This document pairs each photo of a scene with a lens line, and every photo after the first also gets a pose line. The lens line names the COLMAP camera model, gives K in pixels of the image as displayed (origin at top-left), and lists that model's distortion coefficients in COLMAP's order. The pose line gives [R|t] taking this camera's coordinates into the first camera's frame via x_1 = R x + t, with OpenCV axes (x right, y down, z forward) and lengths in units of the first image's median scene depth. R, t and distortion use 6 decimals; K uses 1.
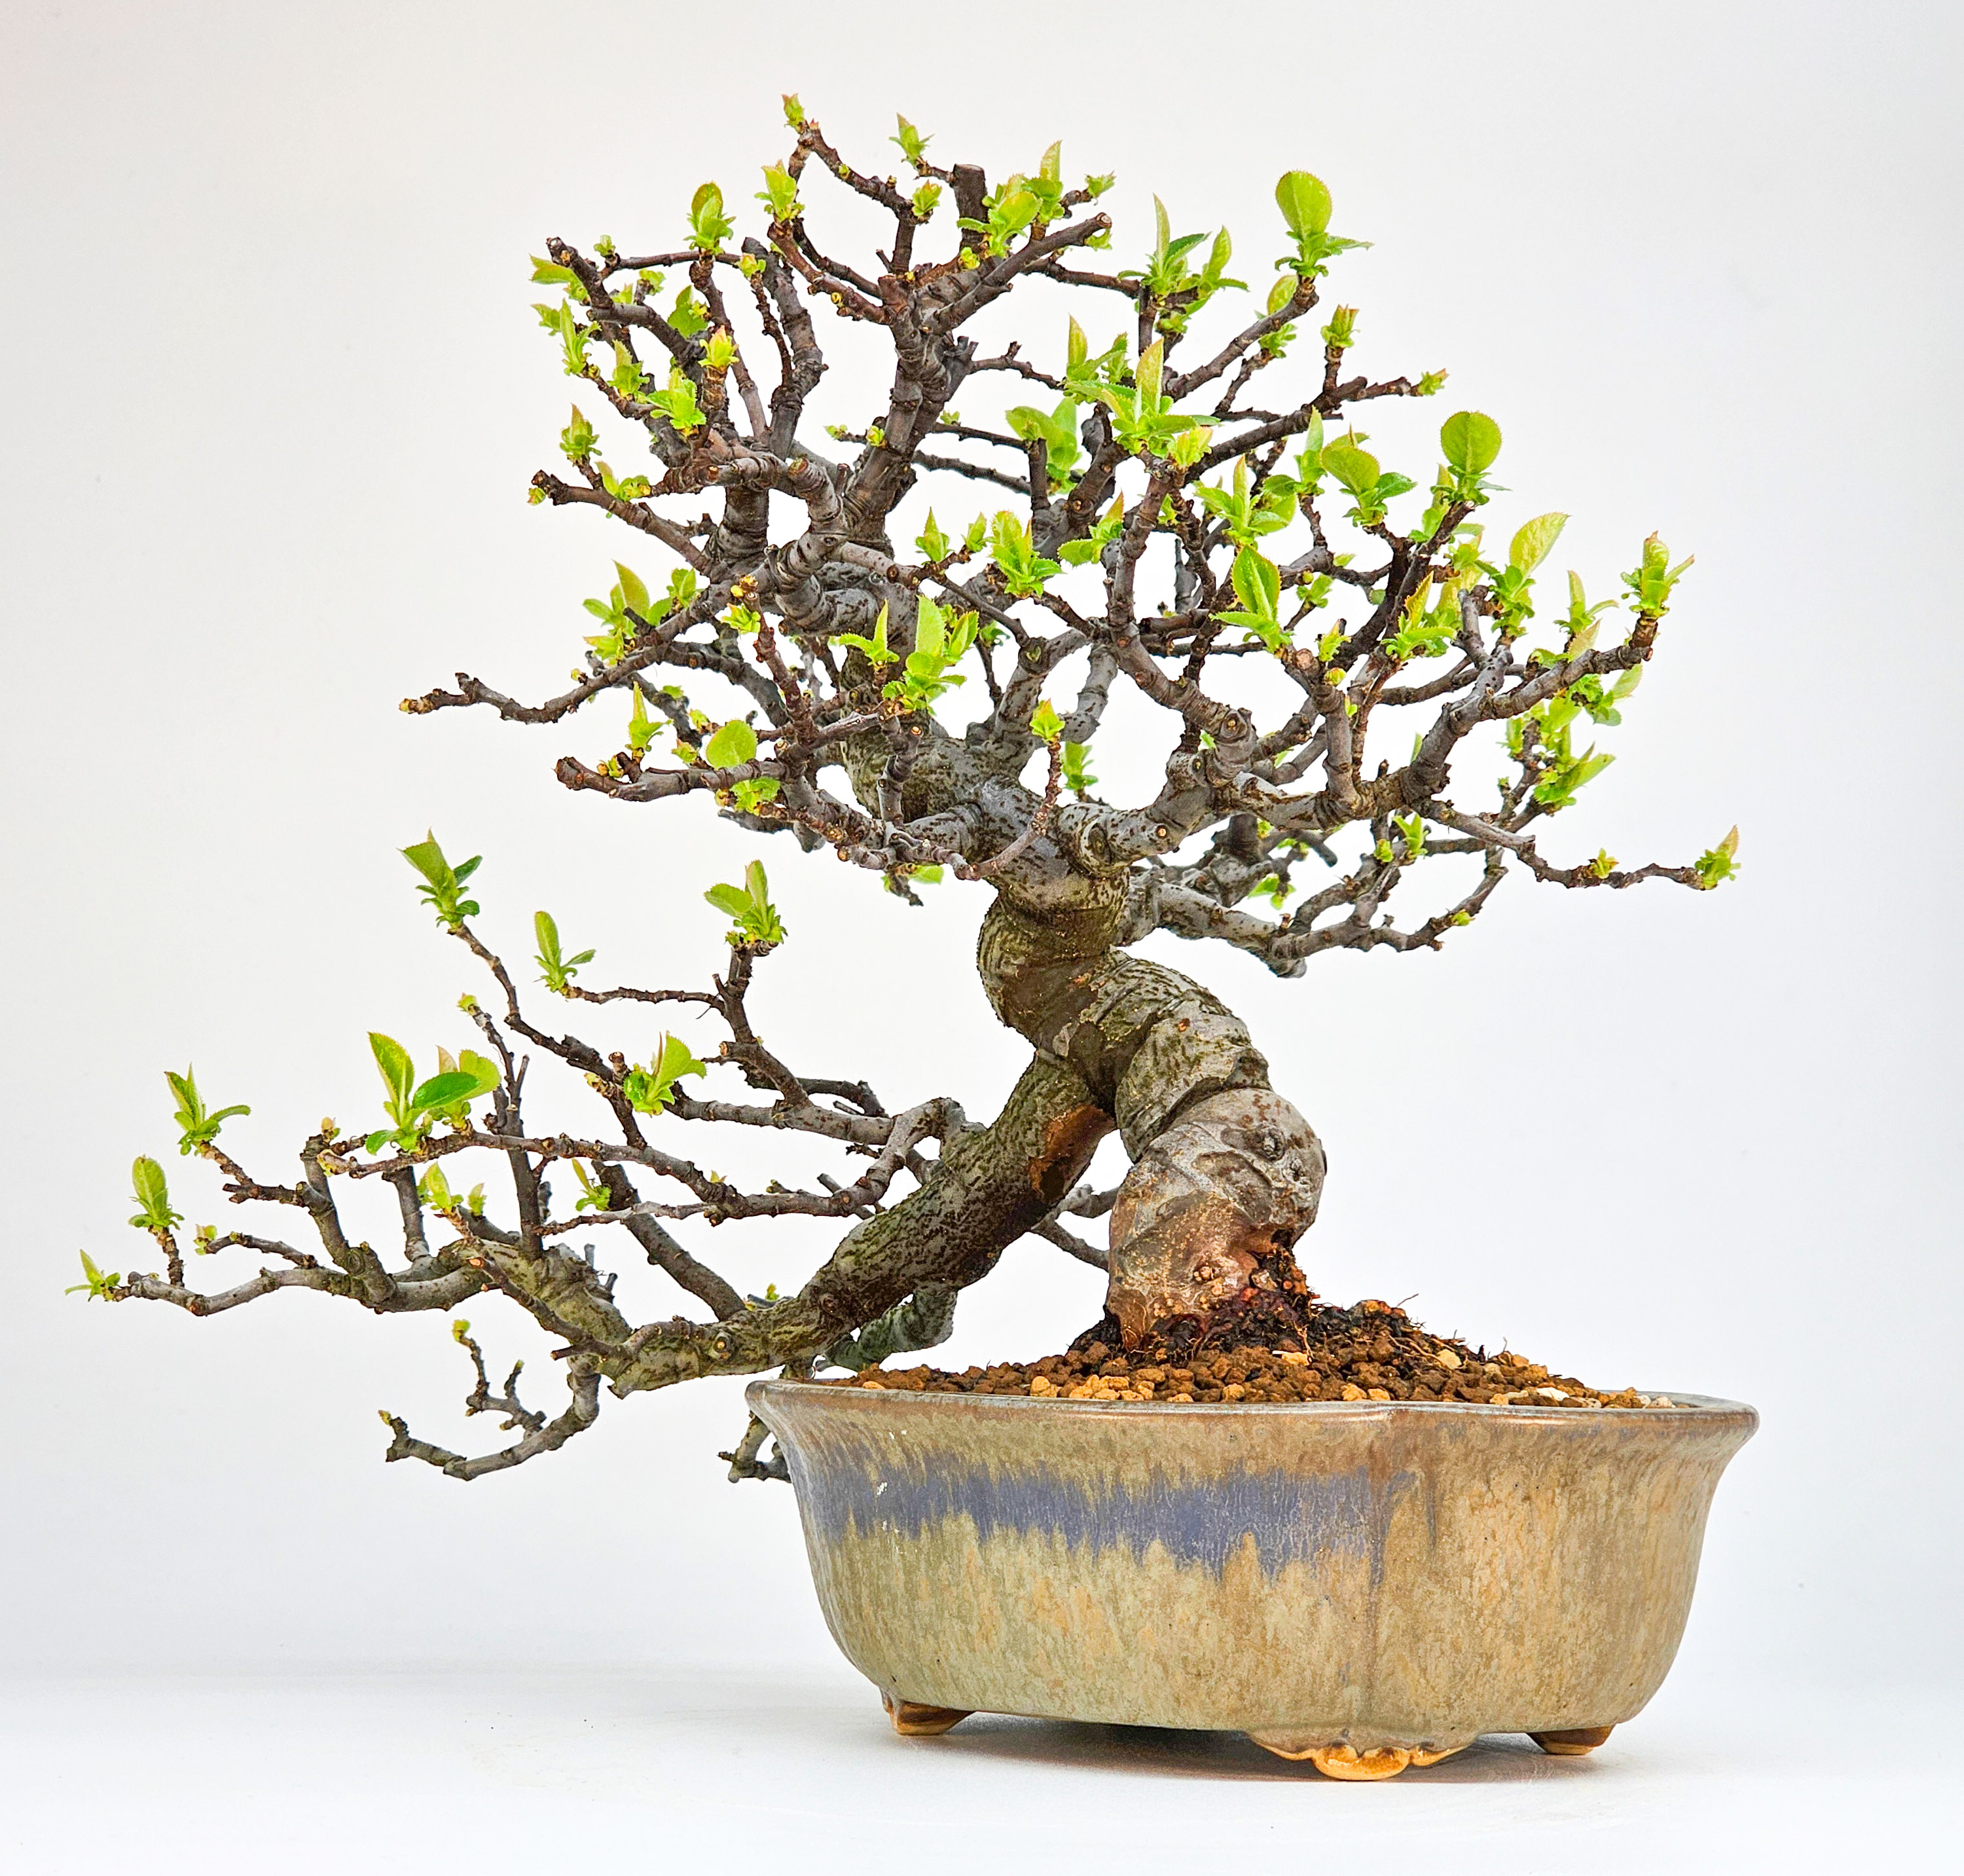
lens RADIAL K [[4805.0, 0, 985.7], [0, 4805.0, 949.5], [0, 0, 1]] dist [-0.298509, 0.000000]
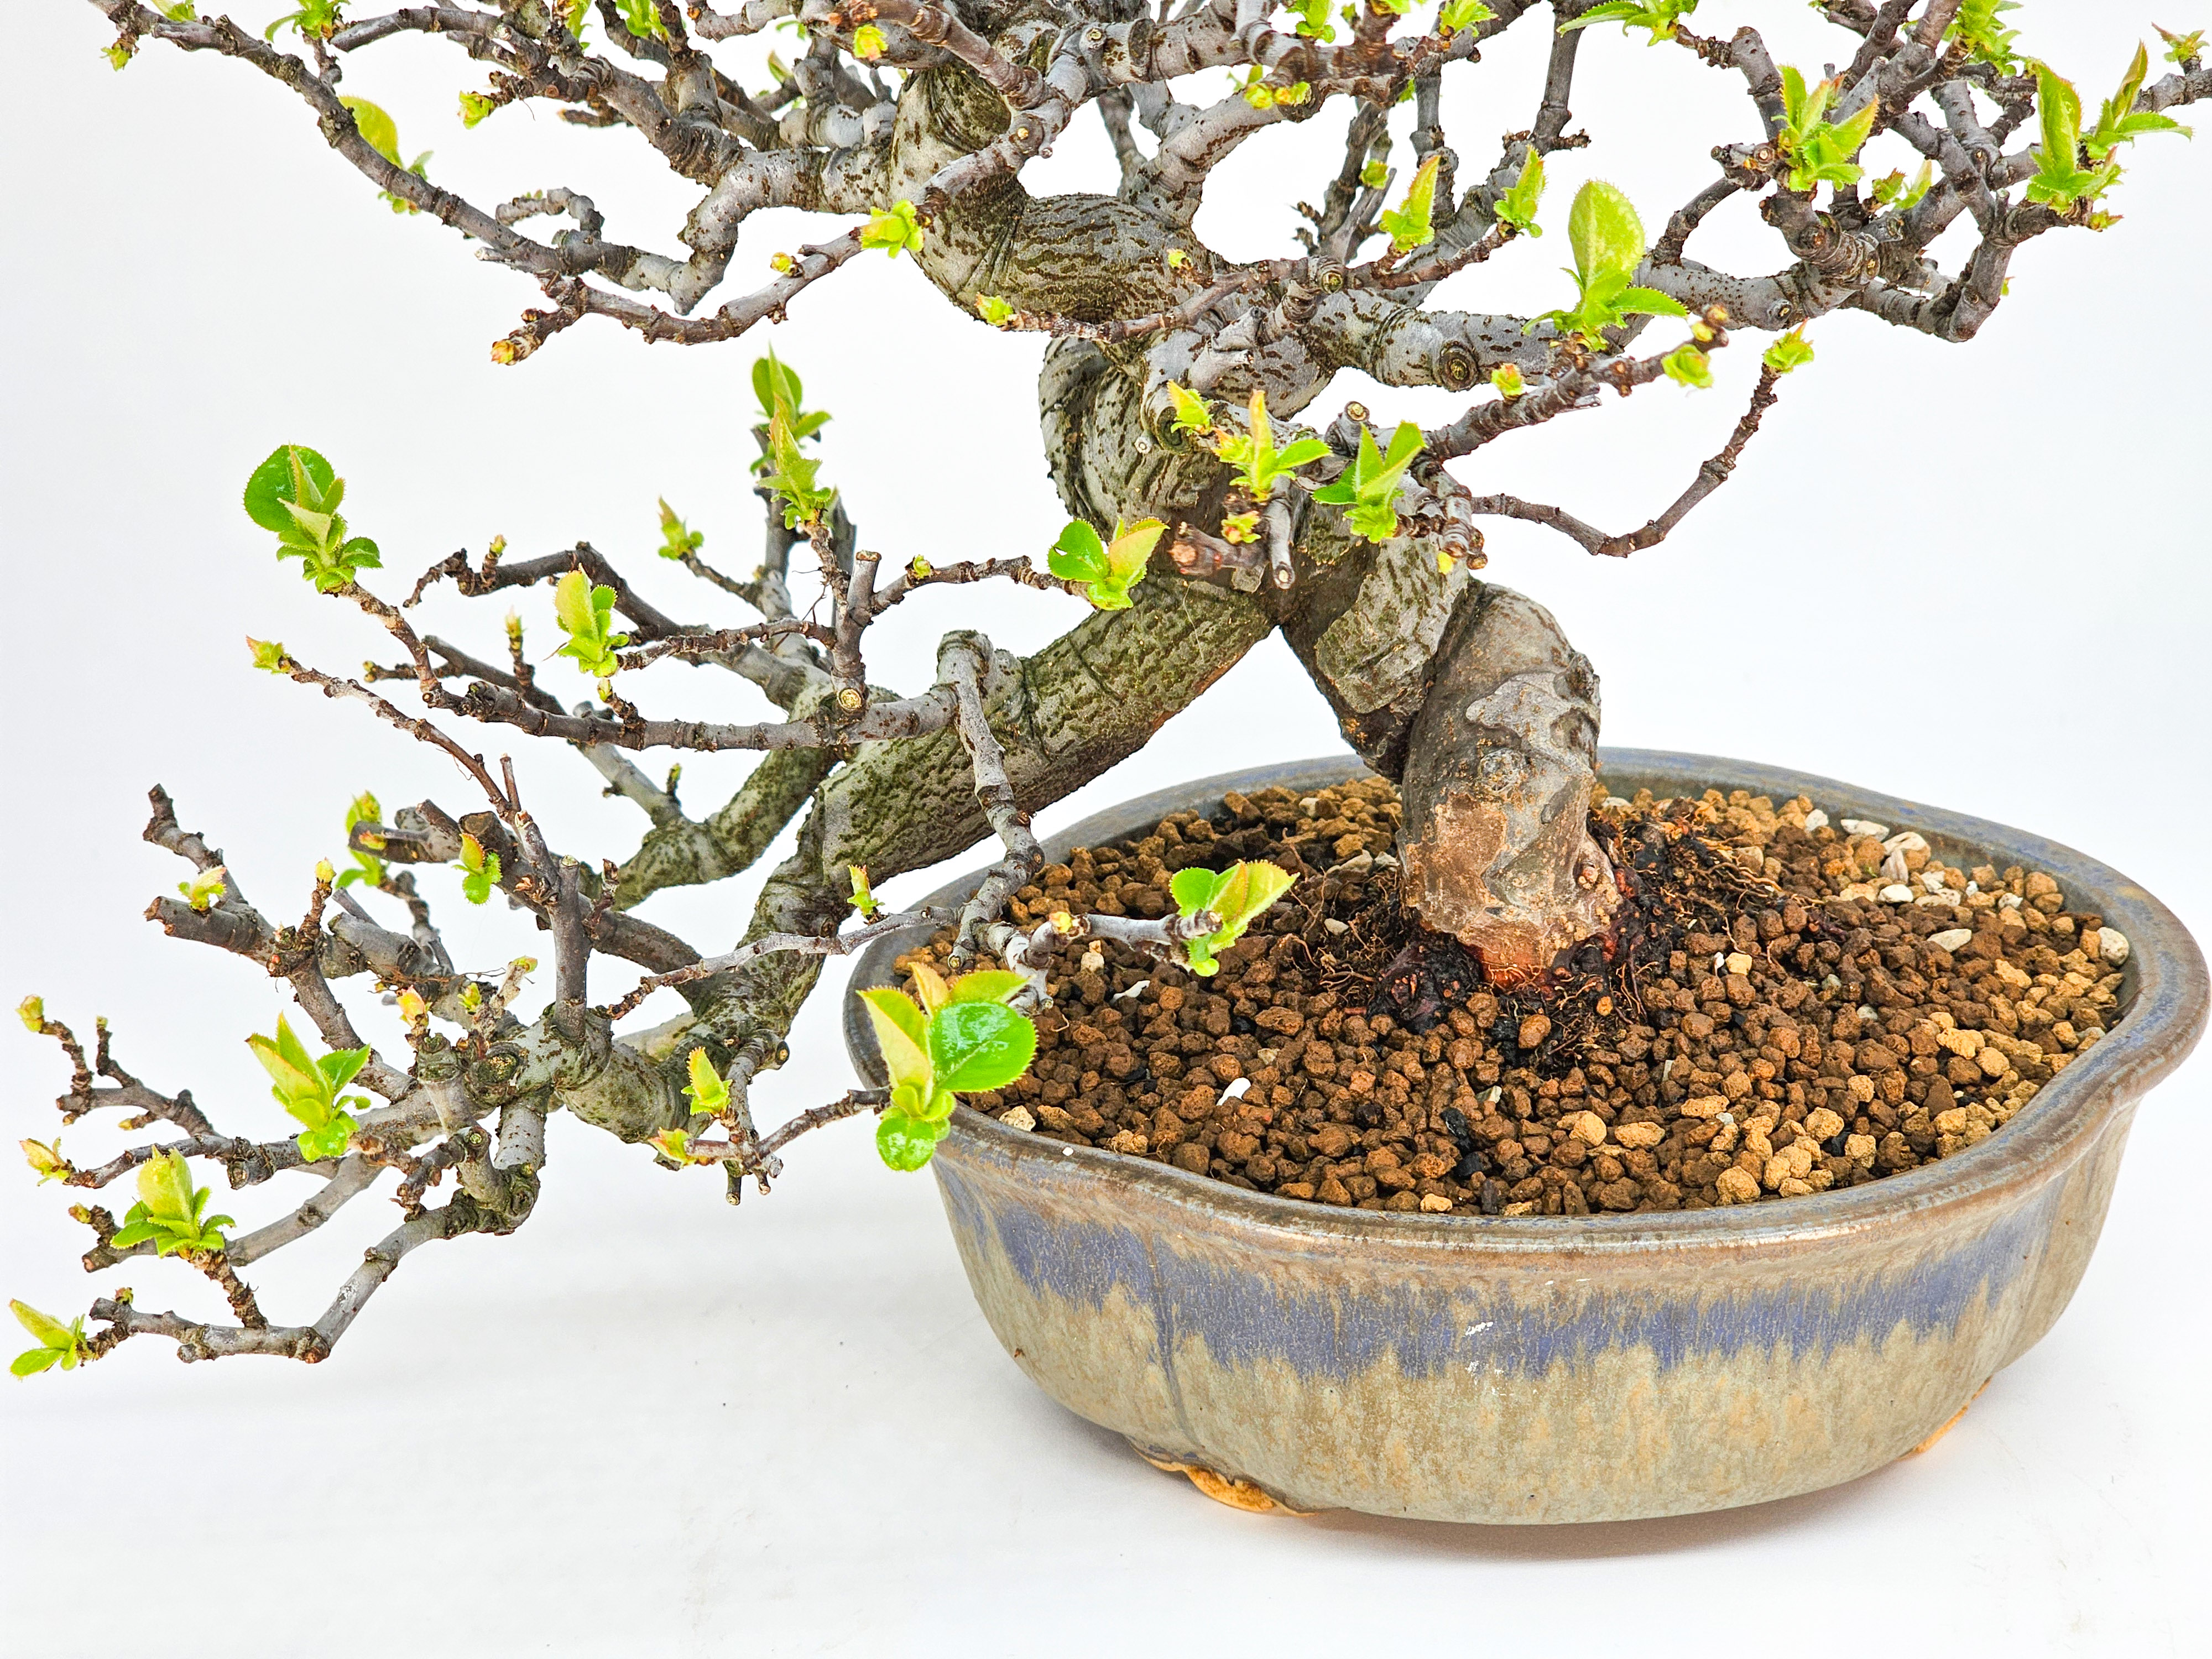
lens RADIAL K [[4390.2, 0, 1070.3], [0, 4390.2, 798.1], [0, 0, 1]] dist [-0.056050, 0.000000]
pose [[0.692408, -0.309926, 0.651550, -0.496614], [-0.002270, 0.902101, 0.431520, -0.263749], [-0.721503, -0.300267, 0.623918, 0.649744]]
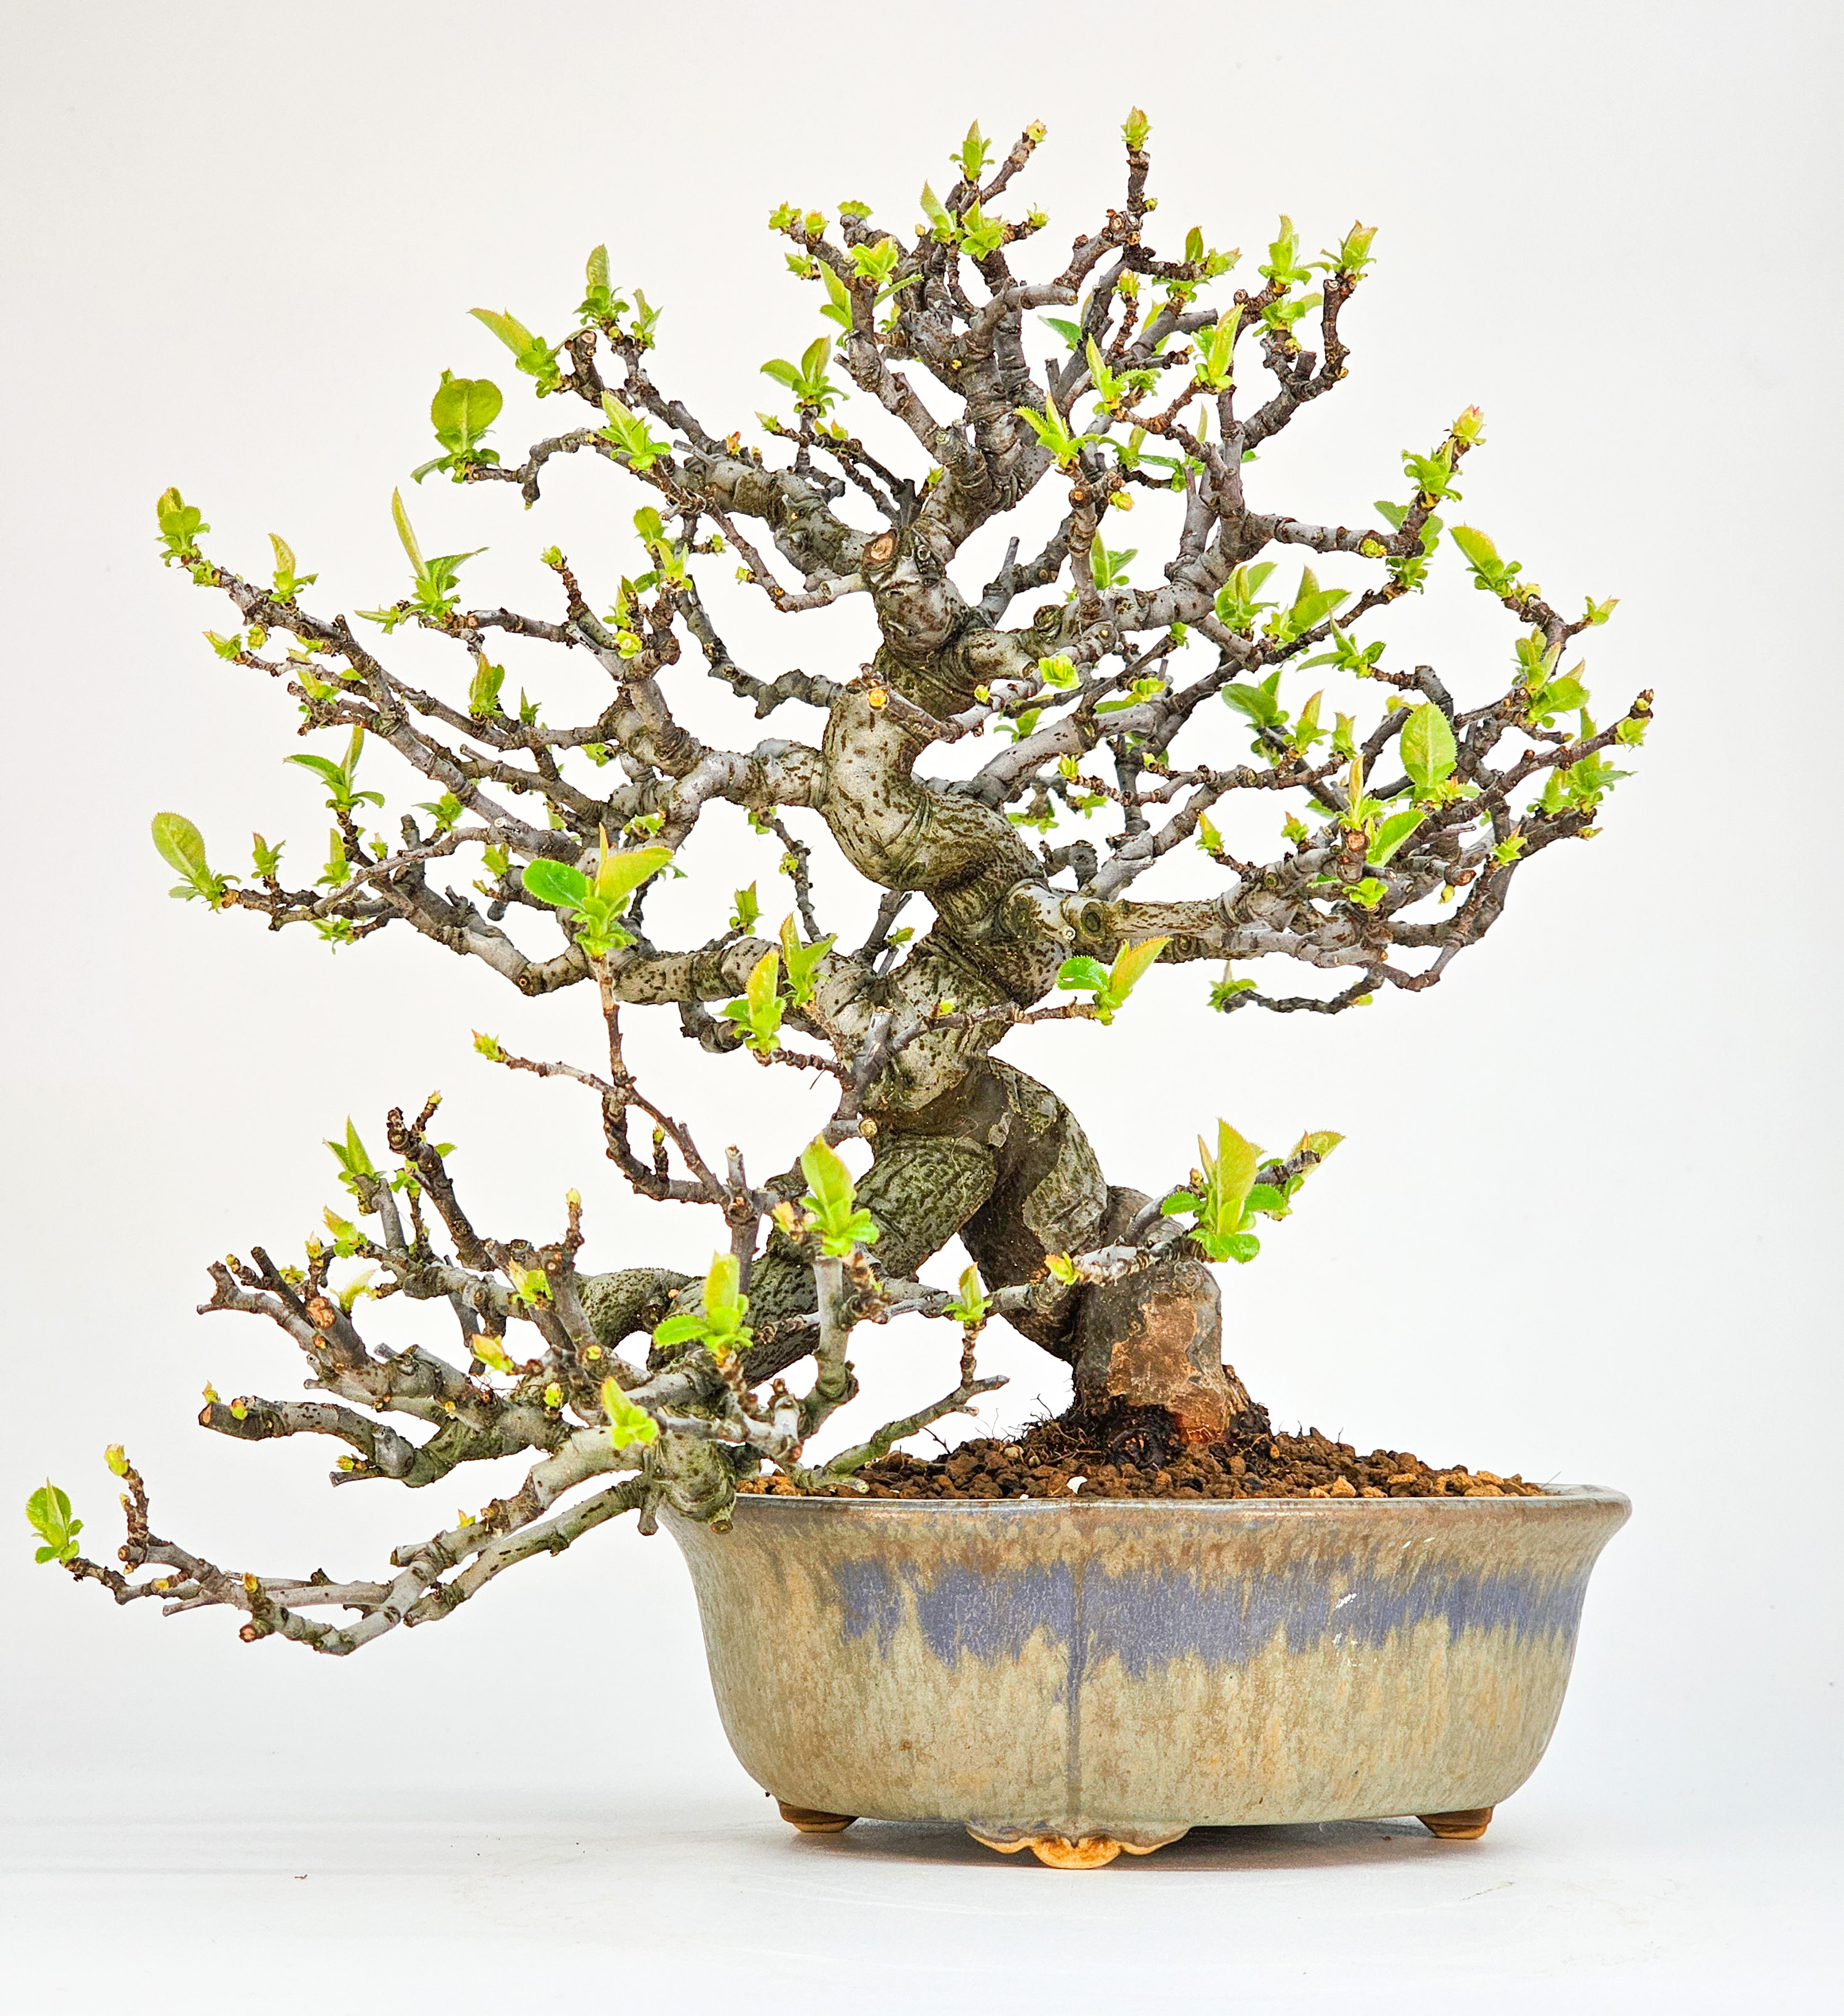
lens RADIAL K [[4887.6, 0, 936.6], [0, 4887.6, 1017.4], [0, 0, 1]] dist [0.019773, 0.000000]
pose [[0.168783, 0.049127, 0.984428, -1.041996], [-0.072447, 0.996674, -0.037317, 0.037552], [-0.982987, -0.065020, 0.171781, 0.930705]]
